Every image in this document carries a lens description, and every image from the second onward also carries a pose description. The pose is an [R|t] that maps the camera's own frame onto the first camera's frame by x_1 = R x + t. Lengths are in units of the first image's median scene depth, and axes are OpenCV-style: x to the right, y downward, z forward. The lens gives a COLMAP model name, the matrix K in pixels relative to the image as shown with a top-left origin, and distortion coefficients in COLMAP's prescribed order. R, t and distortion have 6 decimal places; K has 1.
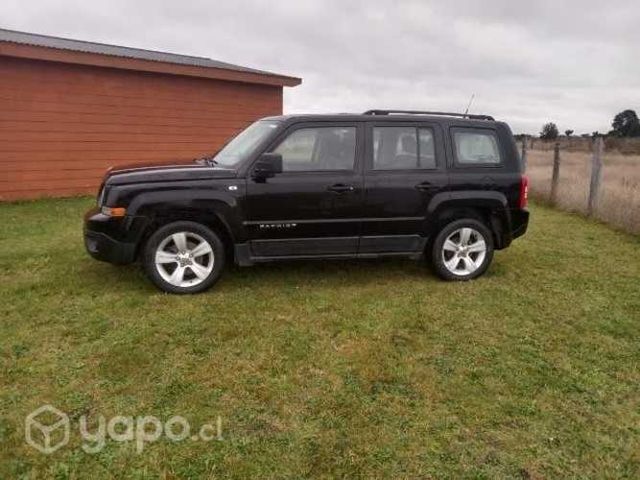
lens RADIAL K [[468.8, 0, 320.0], [0, 468.8, 240.0], [0, 0, 1]] dist [0.005224, -0.010129]
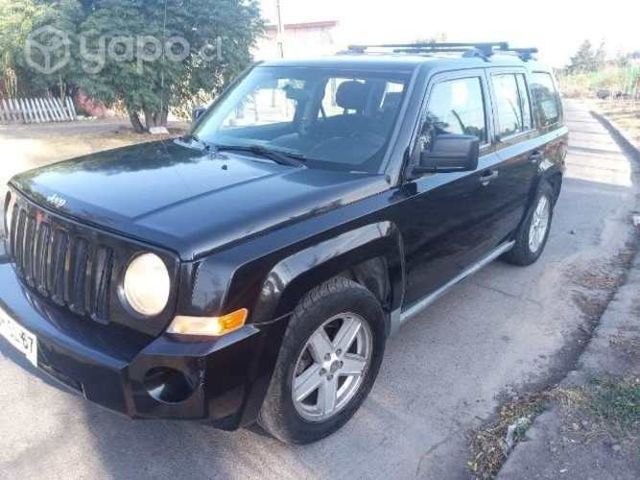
lens RADIAL K [[468.8, 0, 320.0], [0, 468.8, 240.0], [0, 0, 1]] dist [0.005224, -0.010129]
pose [[0.825358, -0.217211, 0.521156, -0.531030], [0.135388, 0.972247, 0.190804, -0.189963], [-0.548137, -0.086923, 0.831859, 0.594789]]
